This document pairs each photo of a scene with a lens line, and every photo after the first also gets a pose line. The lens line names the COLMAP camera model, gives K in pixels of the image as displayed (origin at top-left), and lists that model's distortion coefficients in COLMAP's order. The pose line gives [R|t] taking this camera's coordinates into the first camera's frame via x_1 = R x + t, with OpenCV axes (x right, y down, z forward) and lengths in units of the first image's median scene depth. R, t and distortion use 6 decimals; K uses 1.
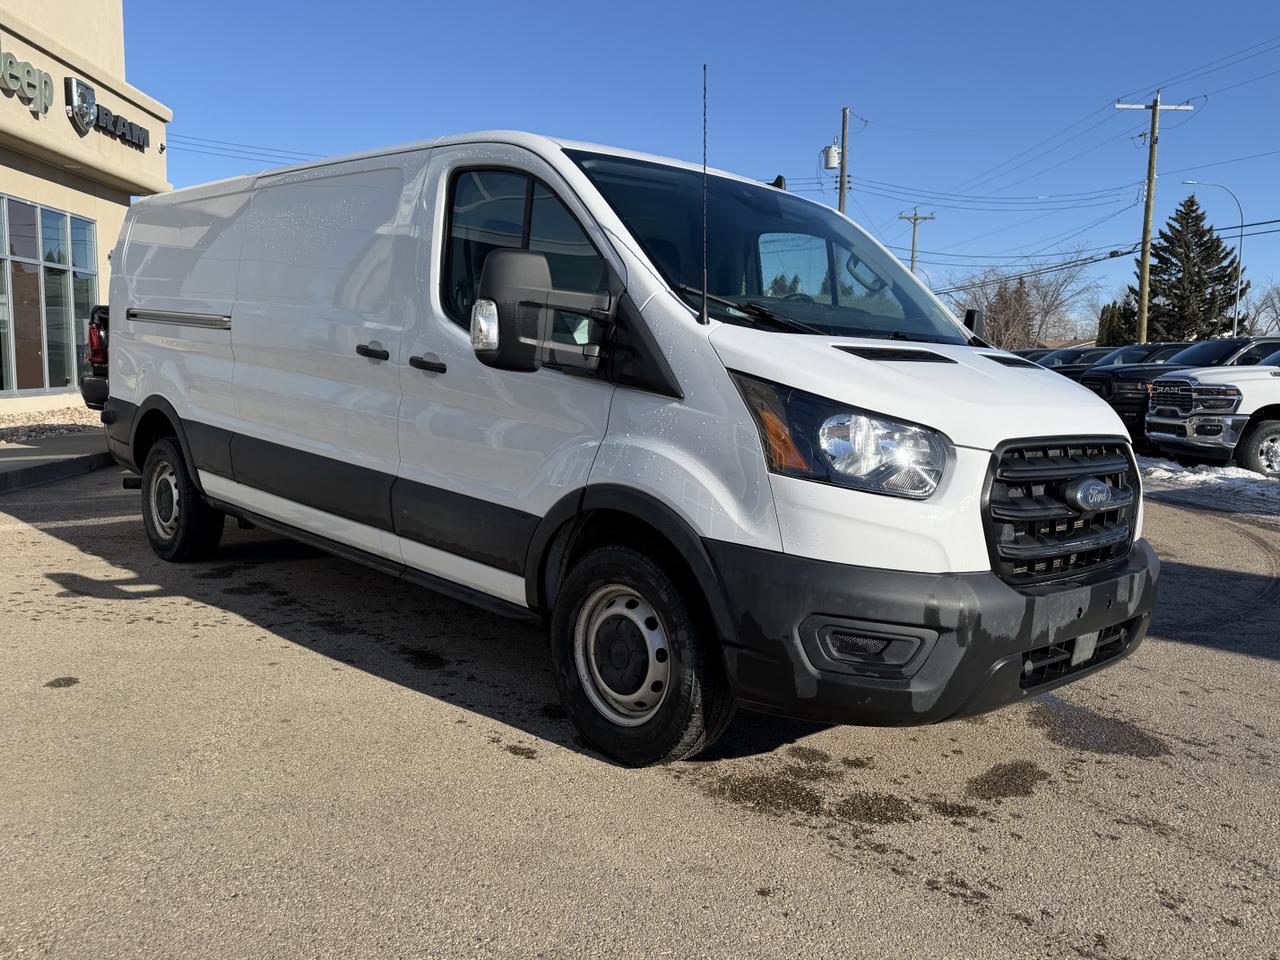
lens RADIAL K [[1067.7, 0, 659.1], [0, 1067.7, 477.0], [0, 0, 1]] dist [0.042453, -0.056837]
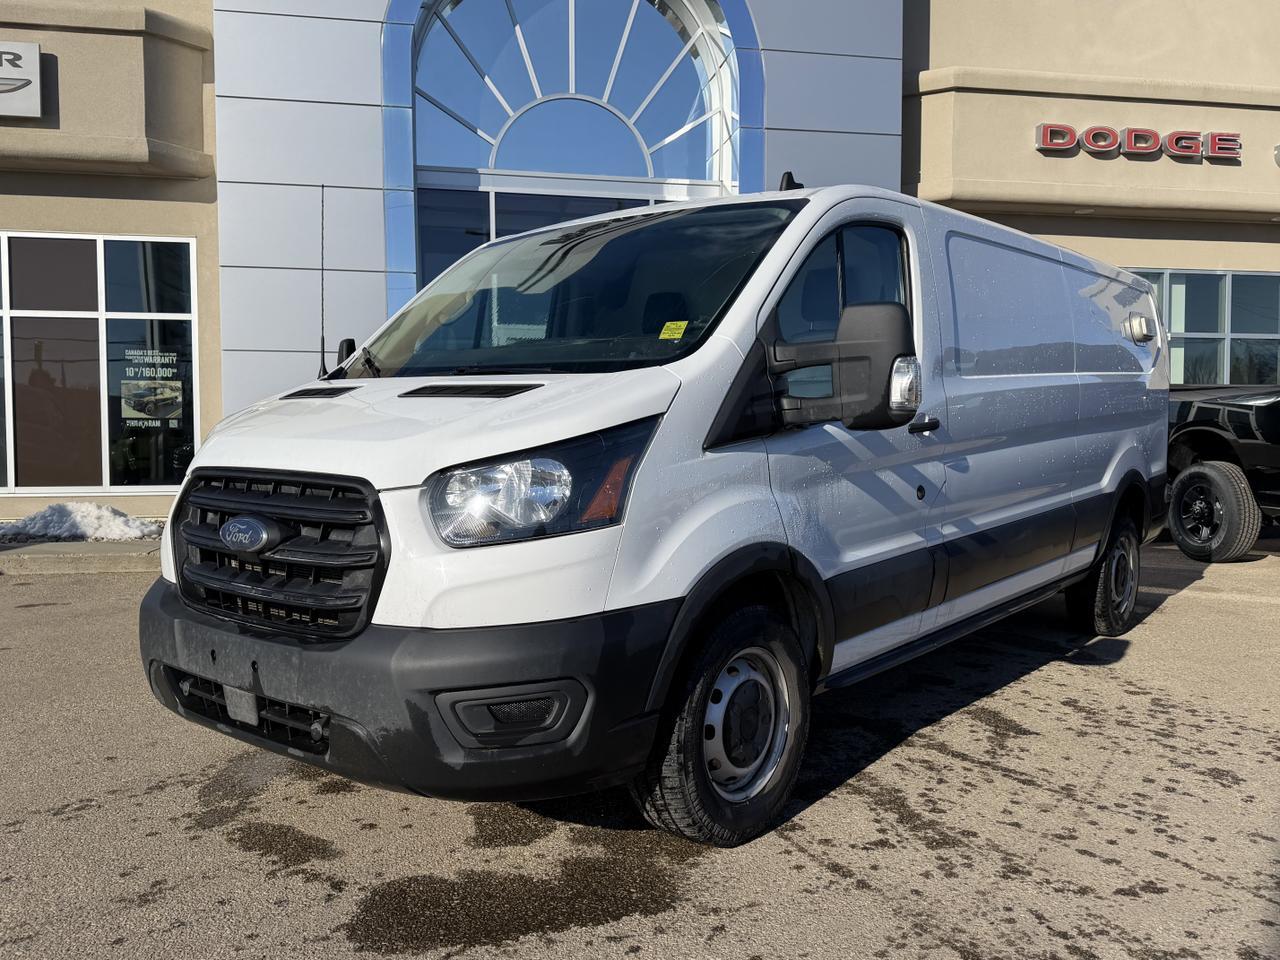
lens RADIAL K [[1067.7, 0, 638.3], [0, 1067.7, 466.9], [0, 0, 1]] dist [0.042453, -0.056837]
pose [[0.098707, 0.001788, -0.995115, 1.134176], [-0.102385, 0.994710, -0.008368, -0.055919], [0.989835, 0.102711, 0.098368, 1.046977]]
